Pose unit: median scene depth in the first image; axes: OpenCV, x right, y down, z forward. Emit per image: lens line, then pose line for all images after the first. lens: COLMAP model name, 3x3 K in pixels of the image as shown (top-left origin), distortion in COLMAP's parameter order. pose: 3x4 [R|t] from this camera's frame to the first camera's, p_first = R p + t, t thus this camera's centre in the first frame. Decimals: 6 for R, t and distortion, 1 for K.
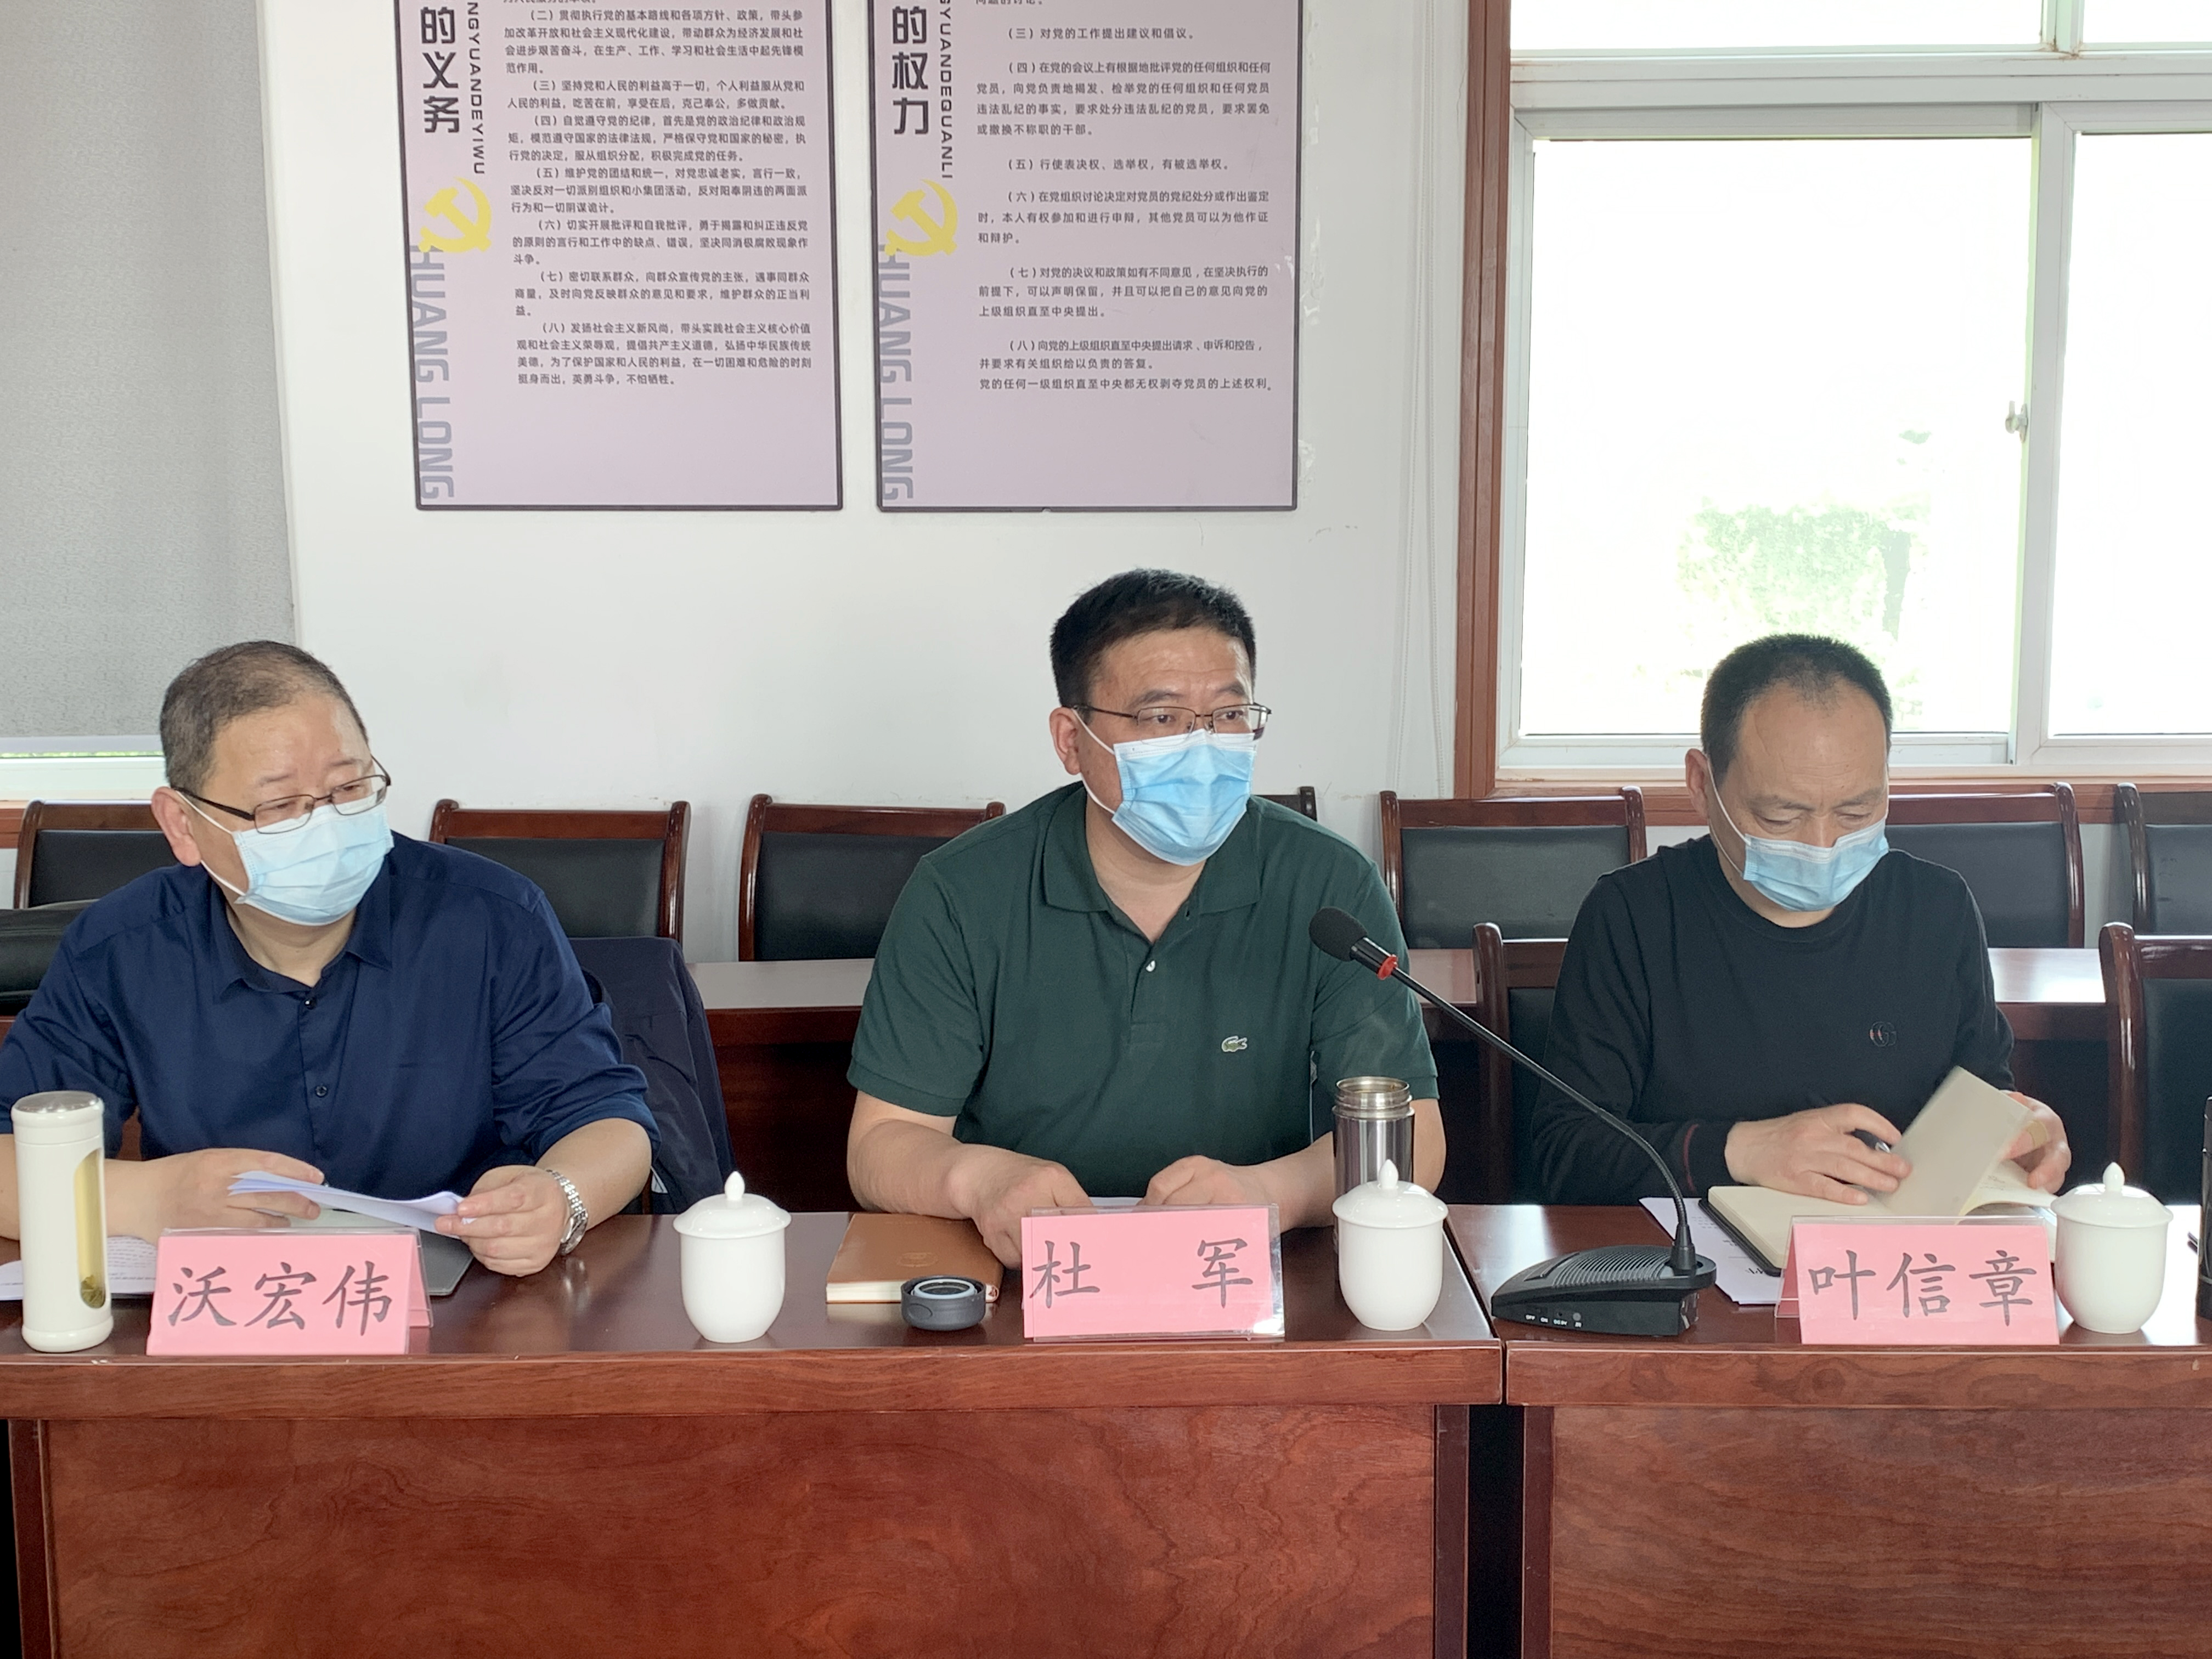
lens RADIAL K [[2500.5, 0, 1093.9], [0, 2500.5, 804.8], [0, 0, 1]] dist [0.195529, -0.597616]
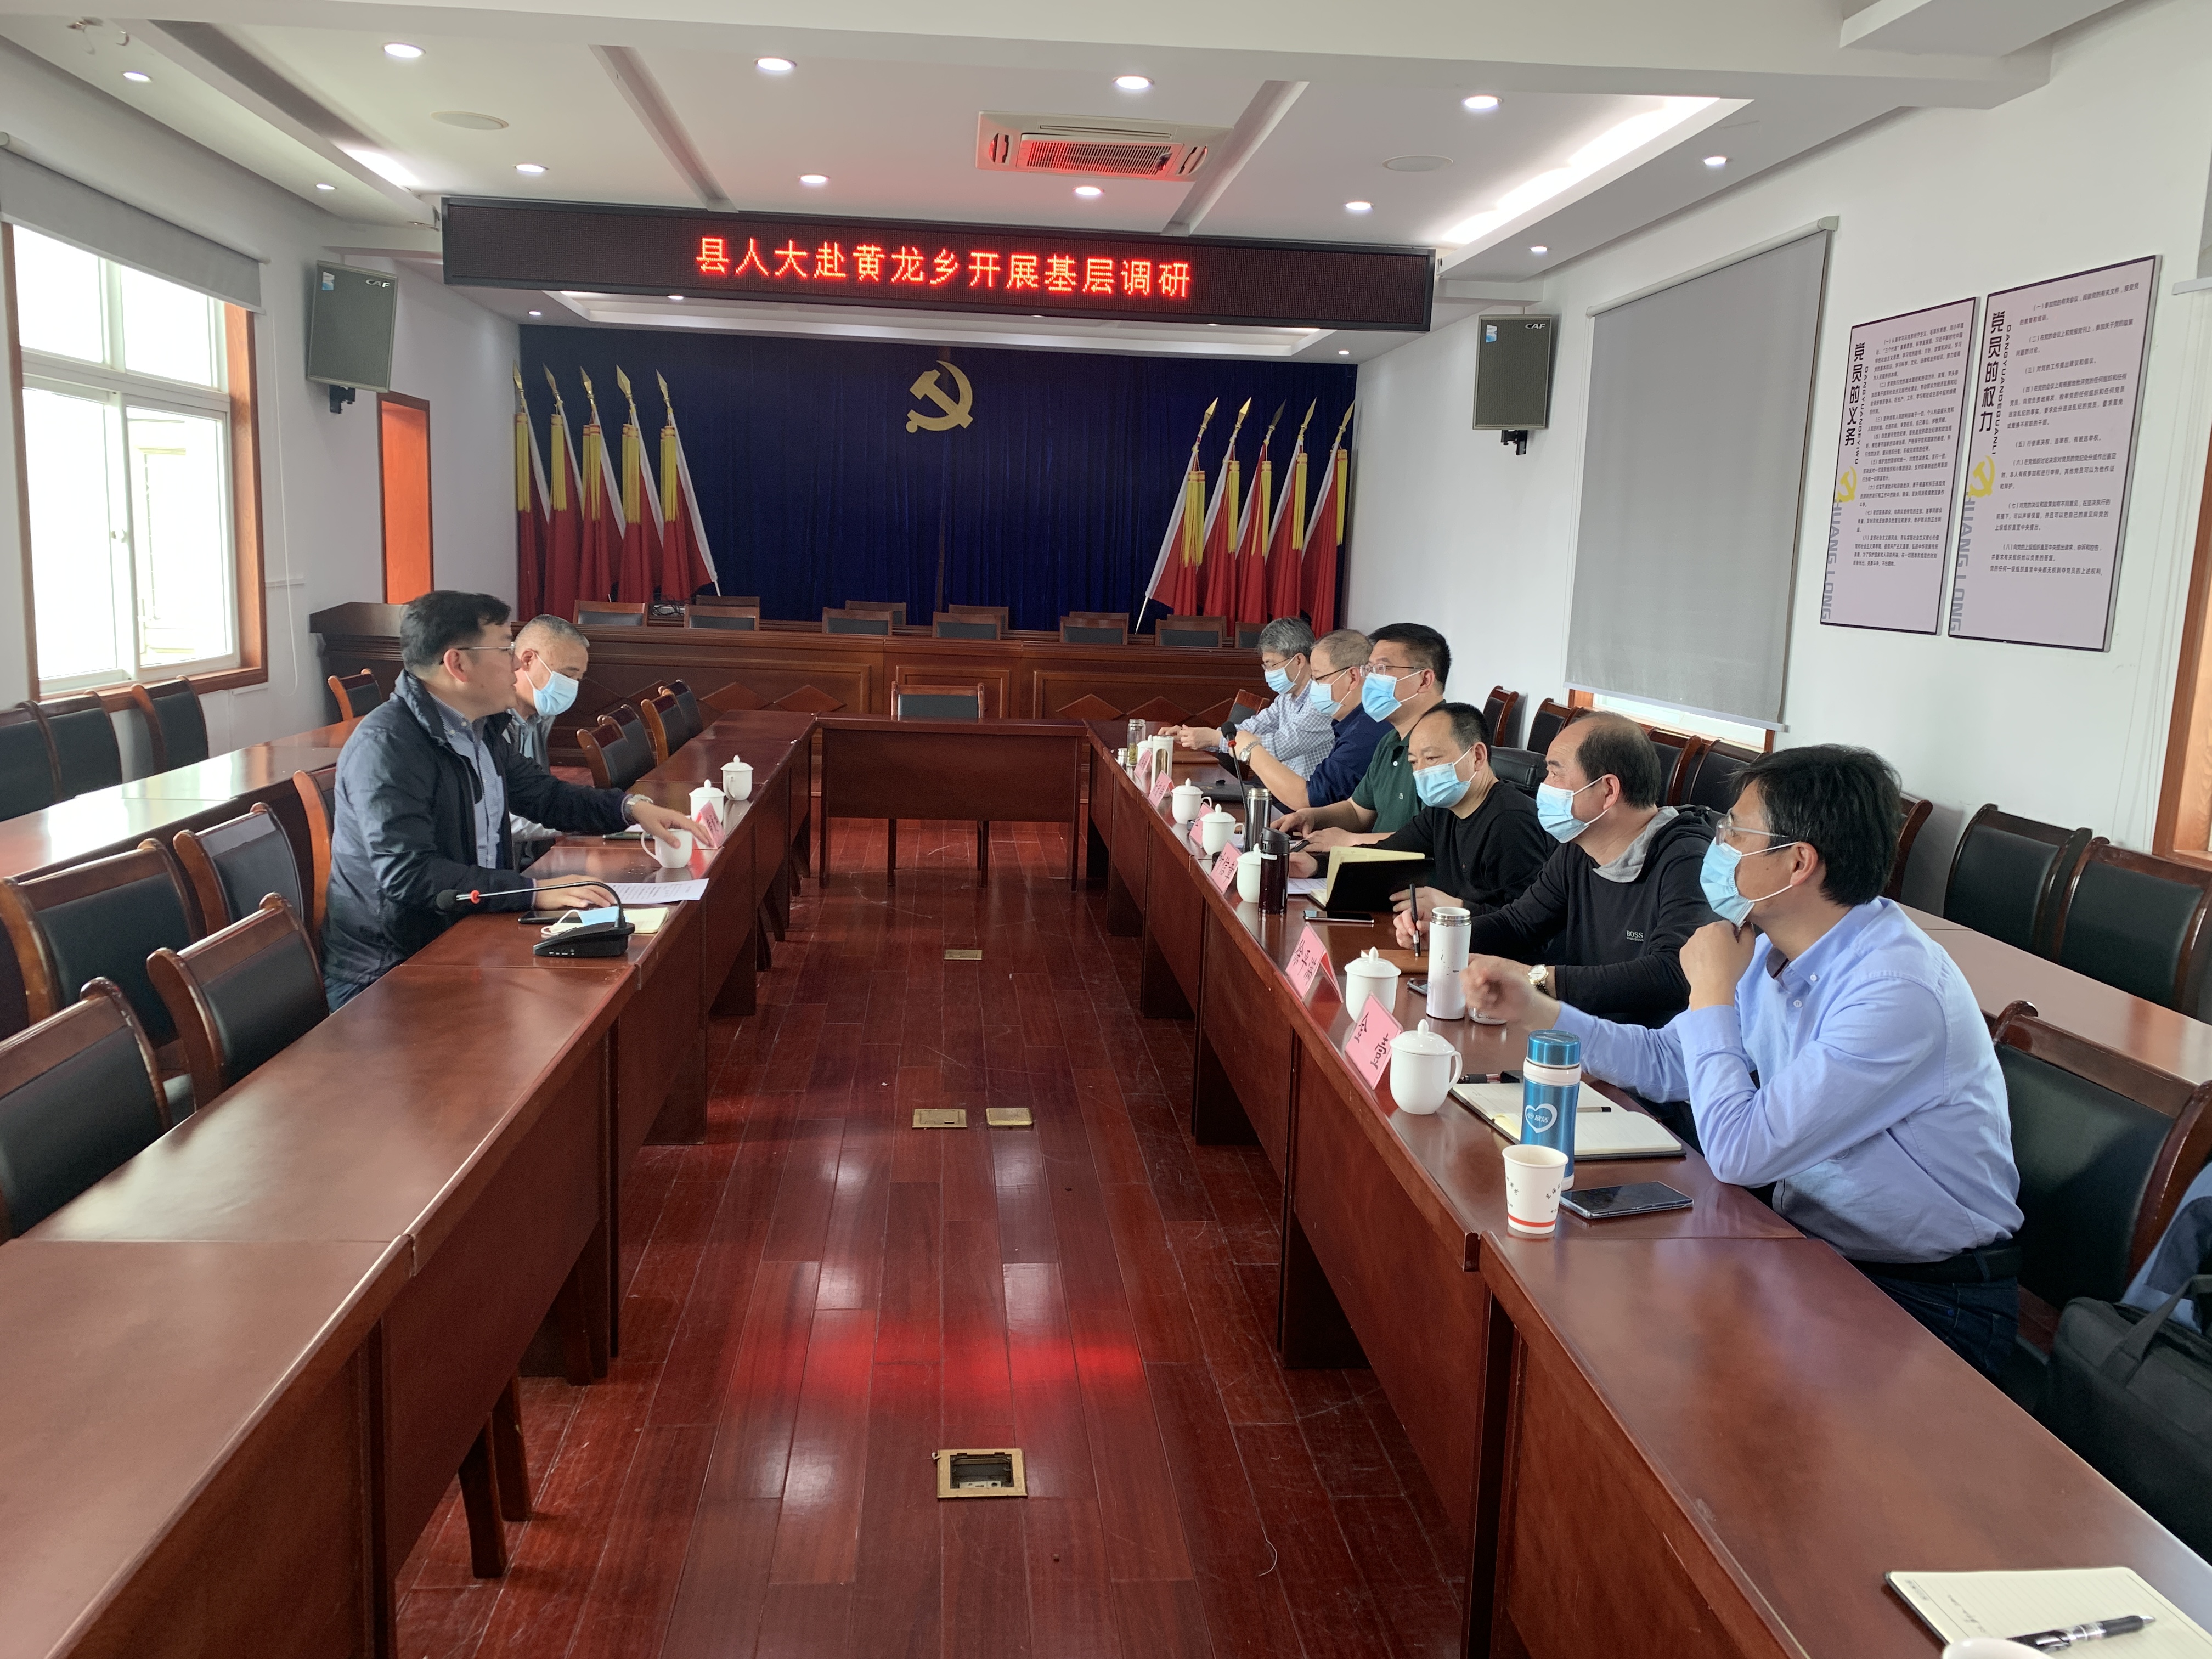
lens RADIAL K [[1703.7, 0, 1108.4], [0, 1703.7, 817.3], [0, 0, 1]] dist [0.065410, -0.062353]
pose [[0.085378, 0.163603, -0.982825, 1.128566], [-0.179733, 0.972773, 0.146317, -0.064645], [0.980003, 0.164153, 0.112459, 0.292132]]
